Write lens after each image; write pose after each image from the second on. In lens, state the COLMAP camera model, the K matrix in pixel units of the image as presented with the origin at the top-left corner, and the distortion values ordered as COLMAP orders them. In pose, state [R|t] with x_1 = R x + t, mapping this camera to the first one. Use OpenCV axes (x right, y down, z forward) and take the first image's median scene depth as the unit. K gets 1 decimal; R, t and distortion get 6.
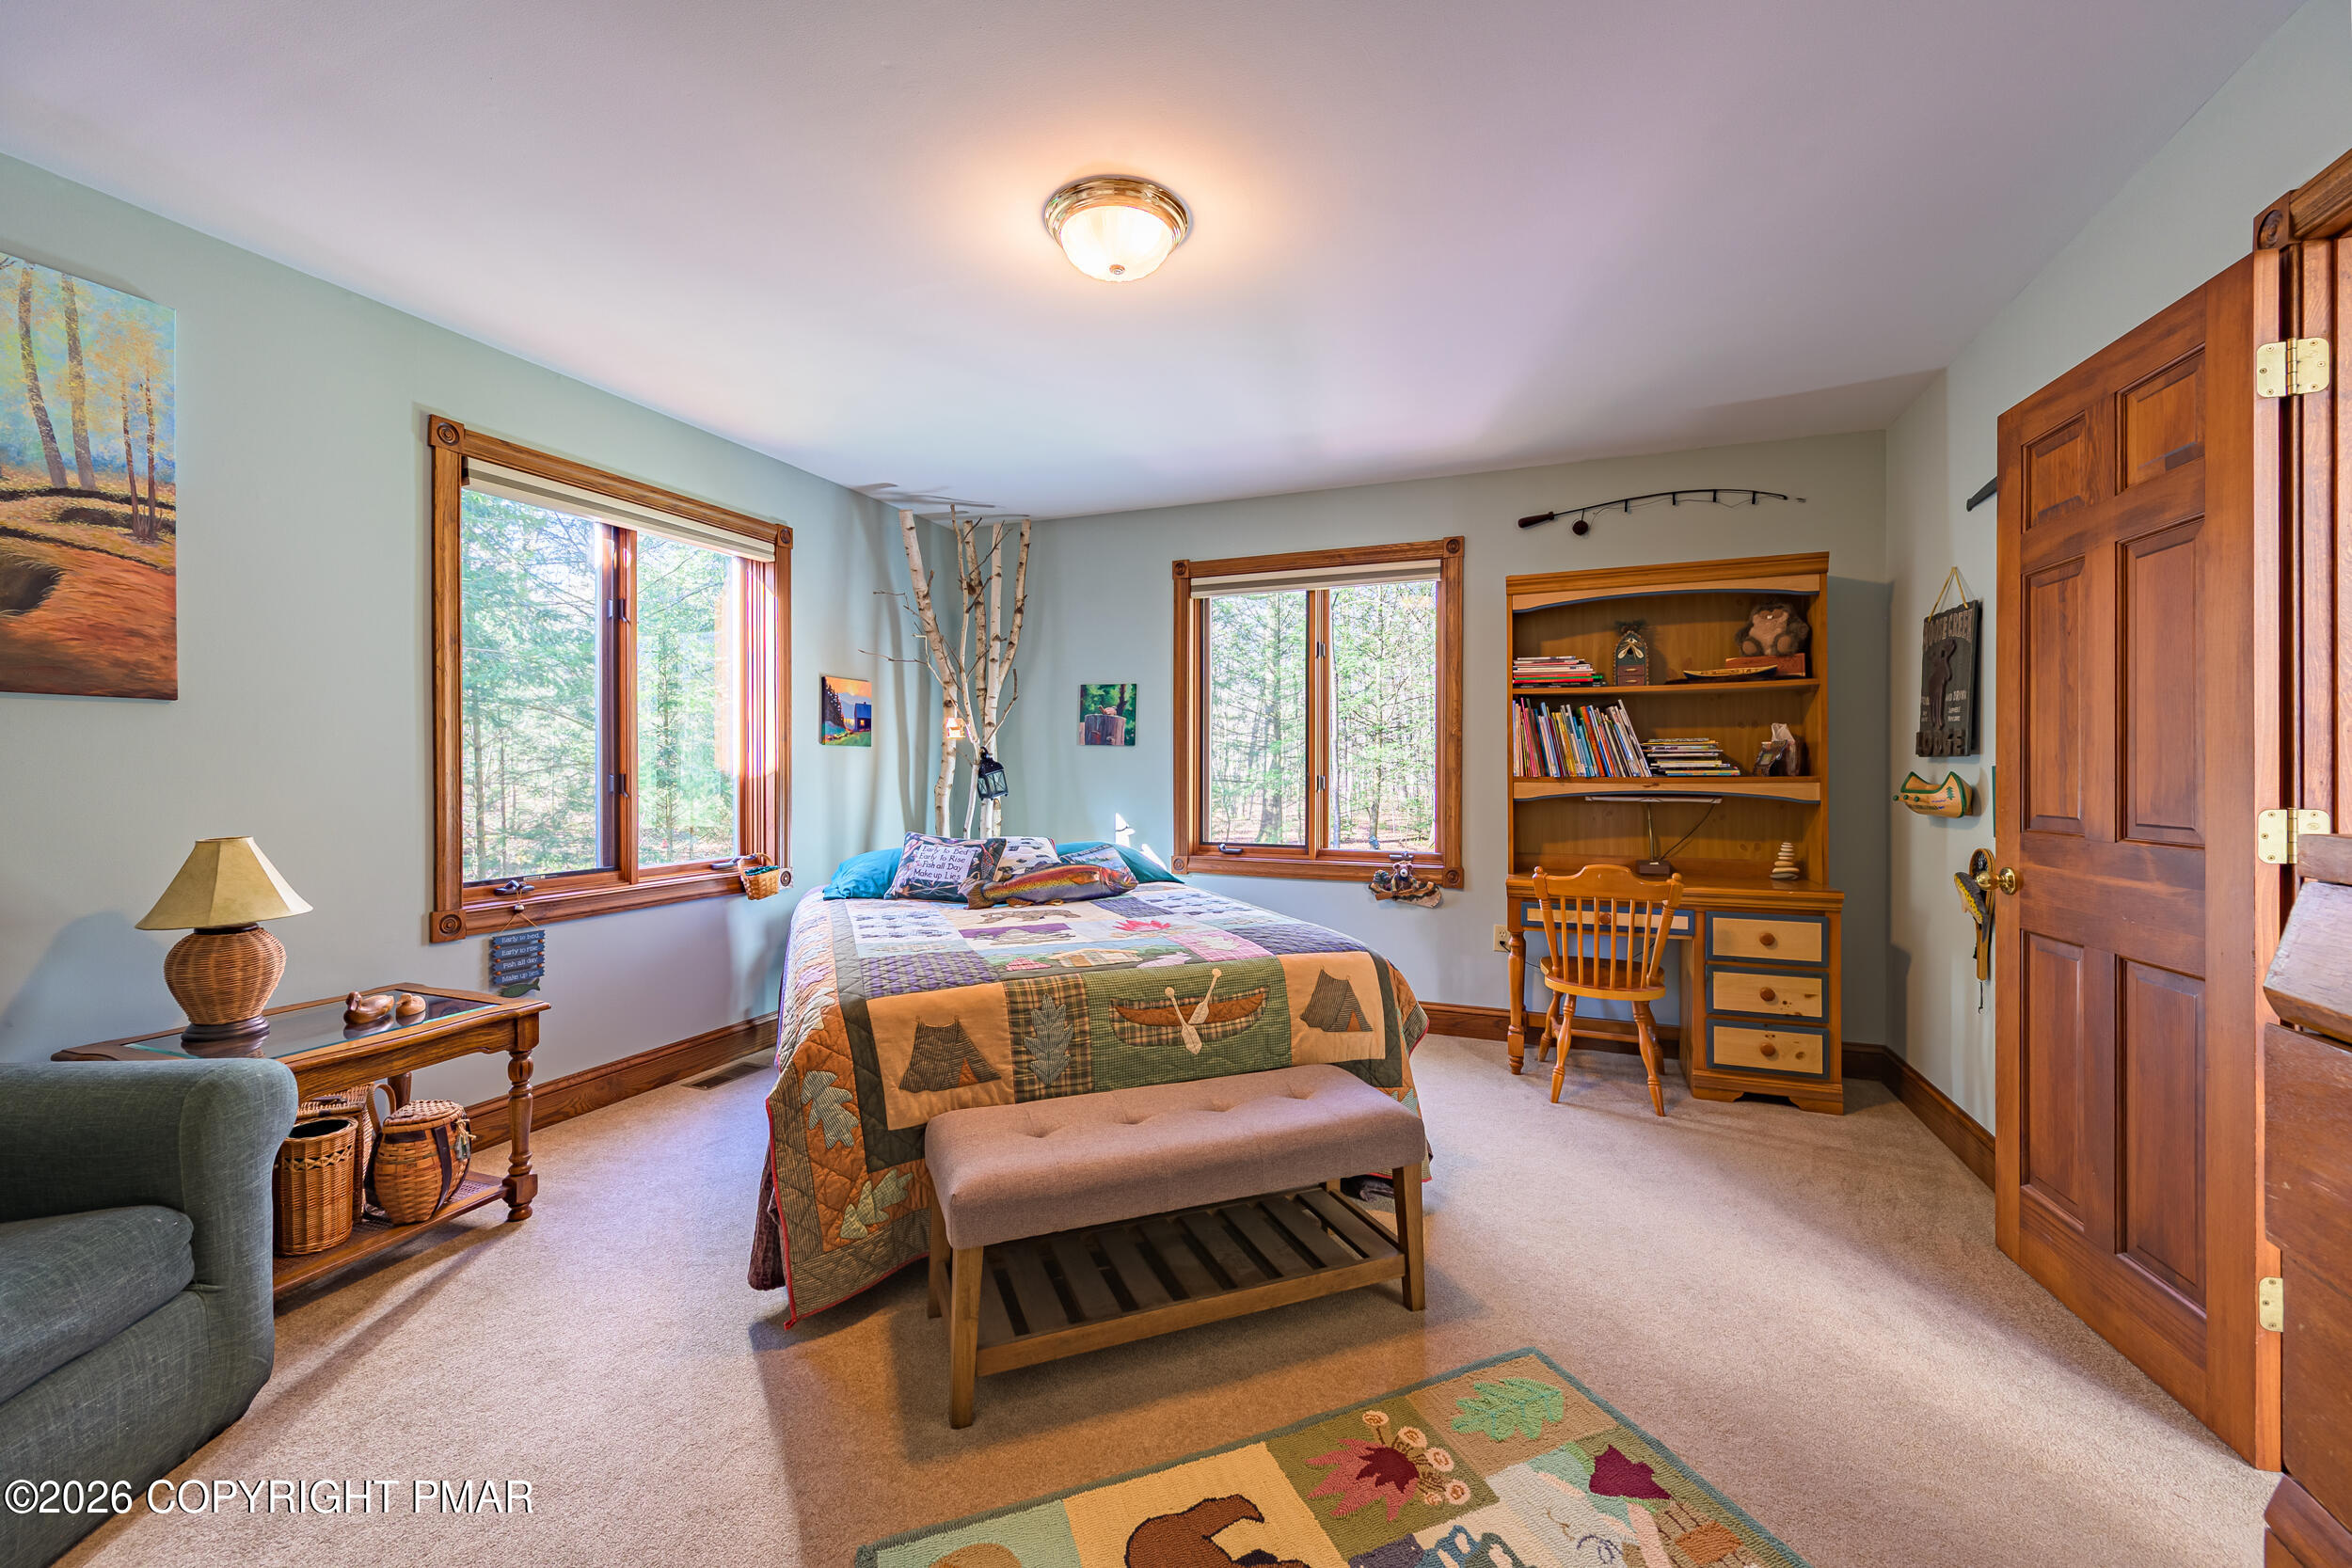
lens RADIAL K [[954.8, 0, 1176.0], [0, 954.8, 758.2], [0, 0, 1]] dist [0.000122, -0.000218]
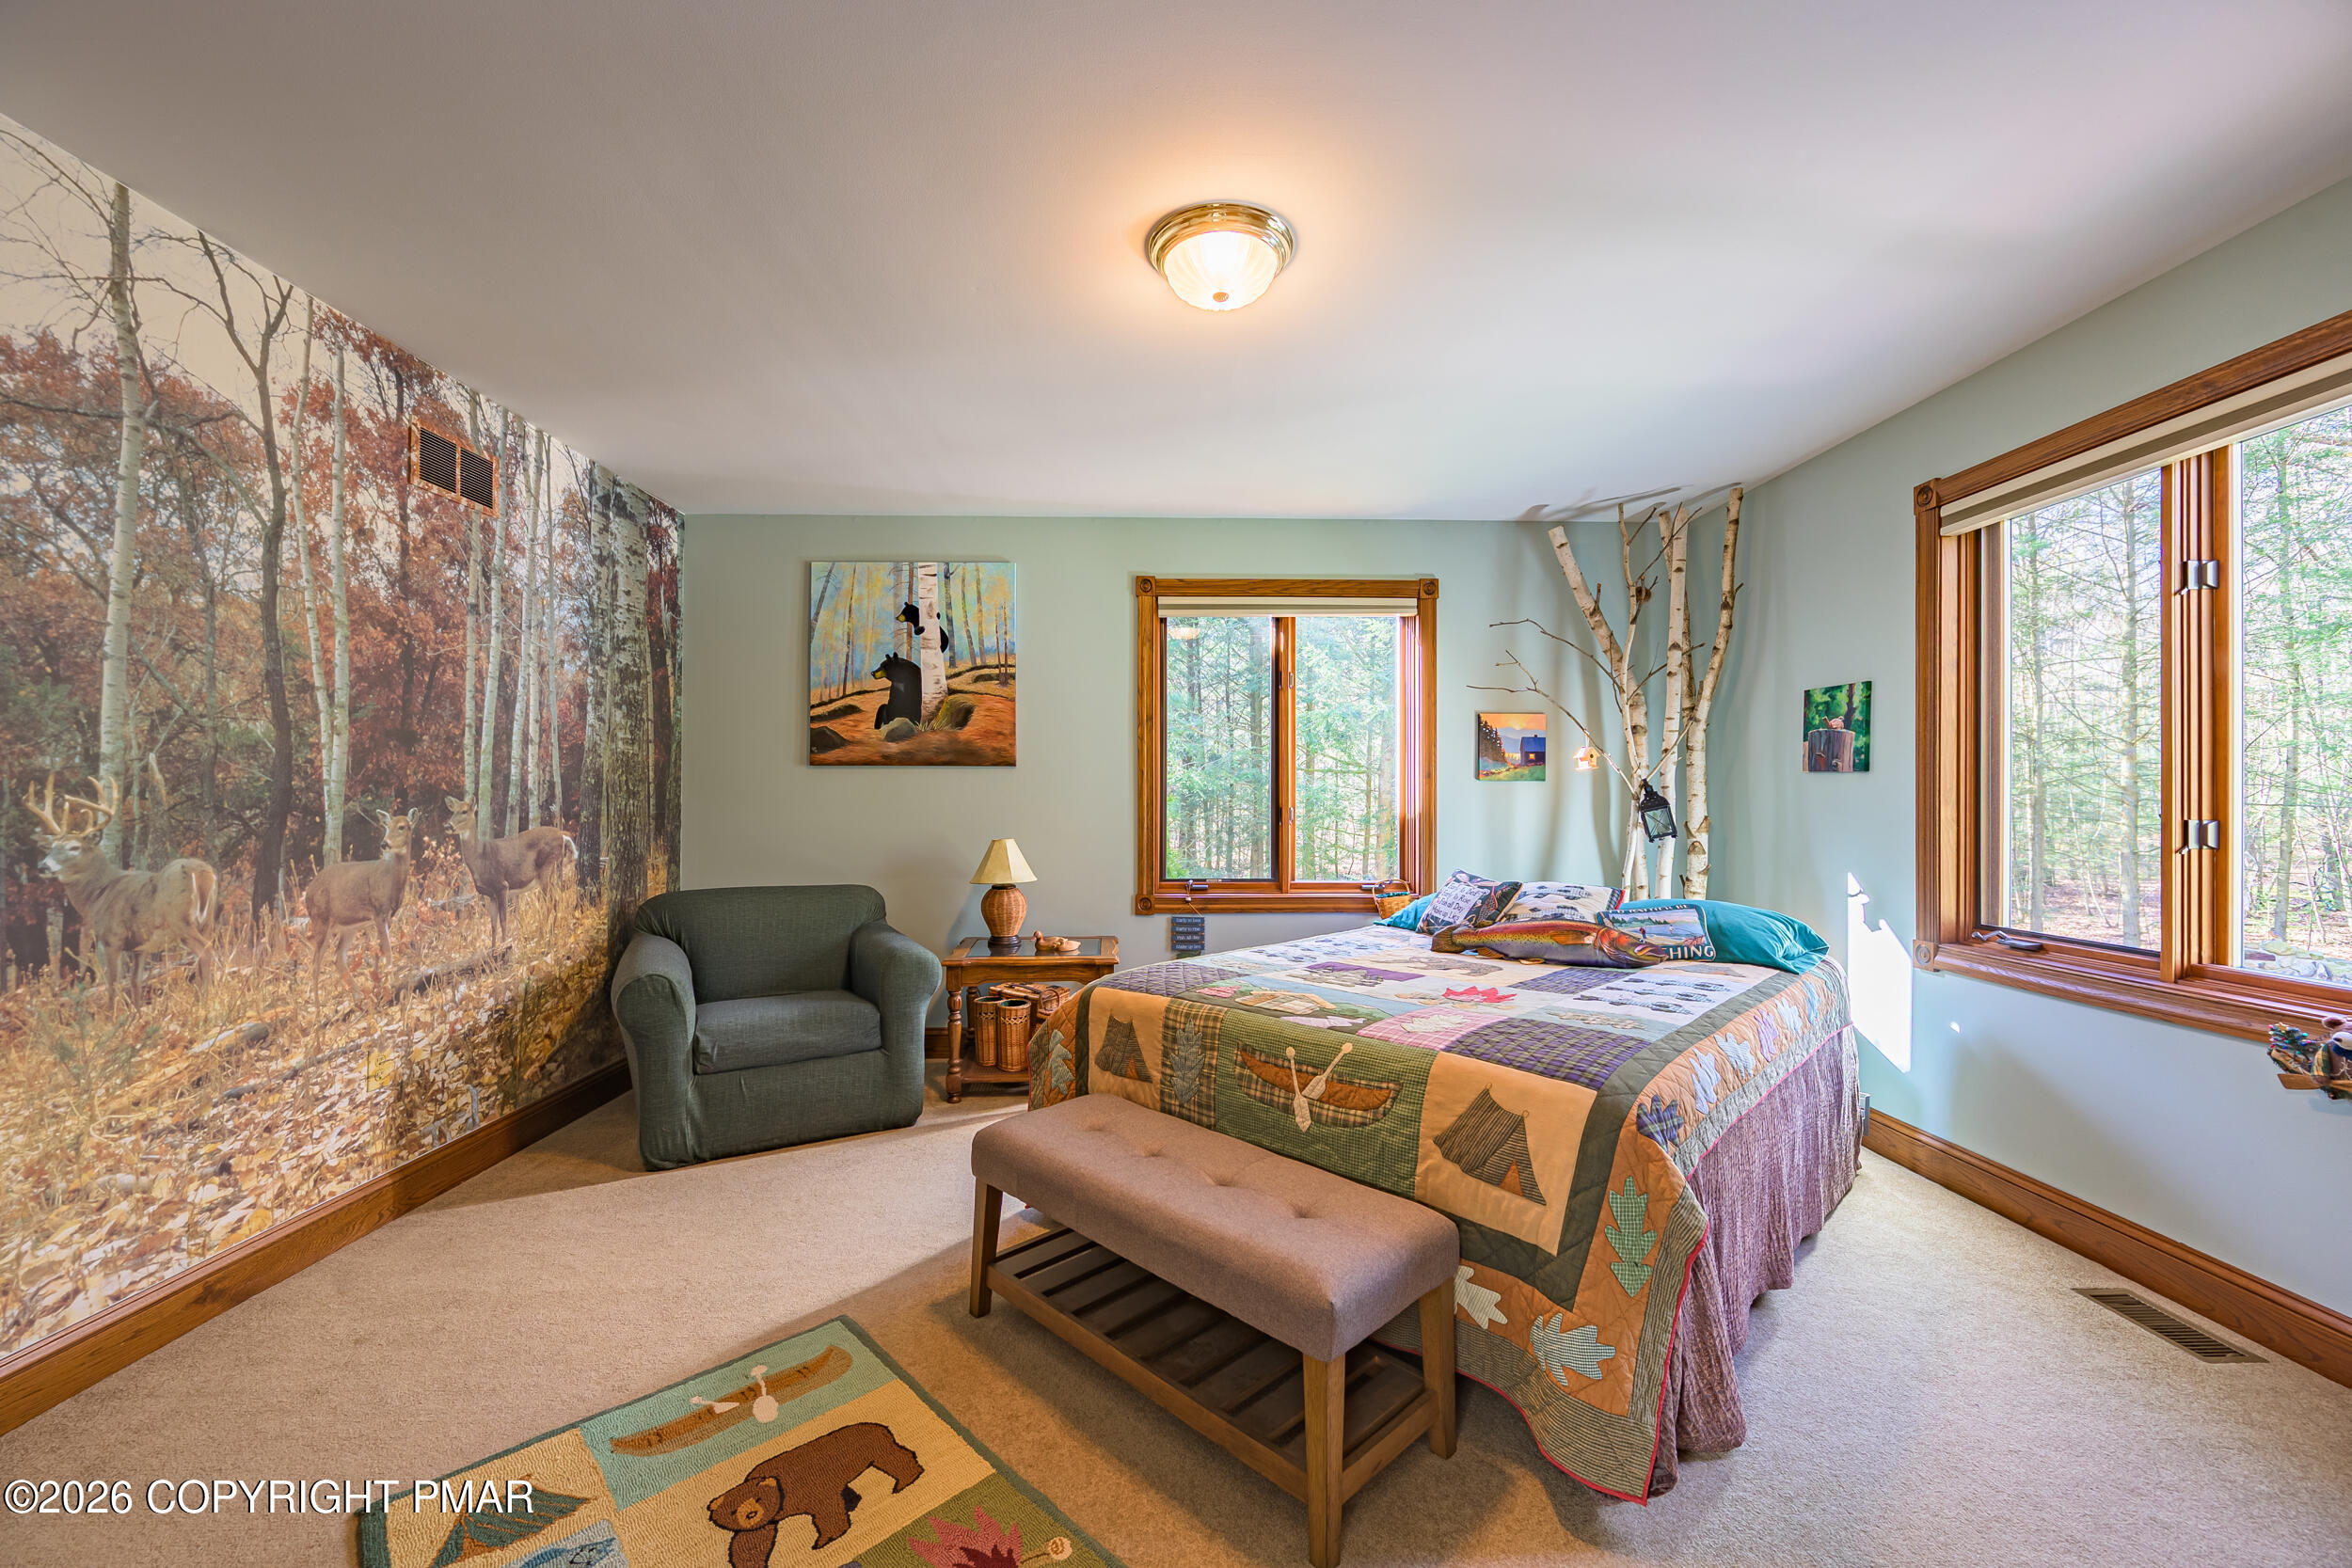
lens RADIAL K [[933.9, 0, 1176.0], [0, 933.9, 784.0], [0, 0, 1]] dist [-0.002108, -0.000205]
pose [[0.375524, -0.017280, -0.926652, 0.577019], [0.006982, 0.999851, -0.015816, 0.004426], [0.926786, -0.000531, 0.375588, 0.428003]]
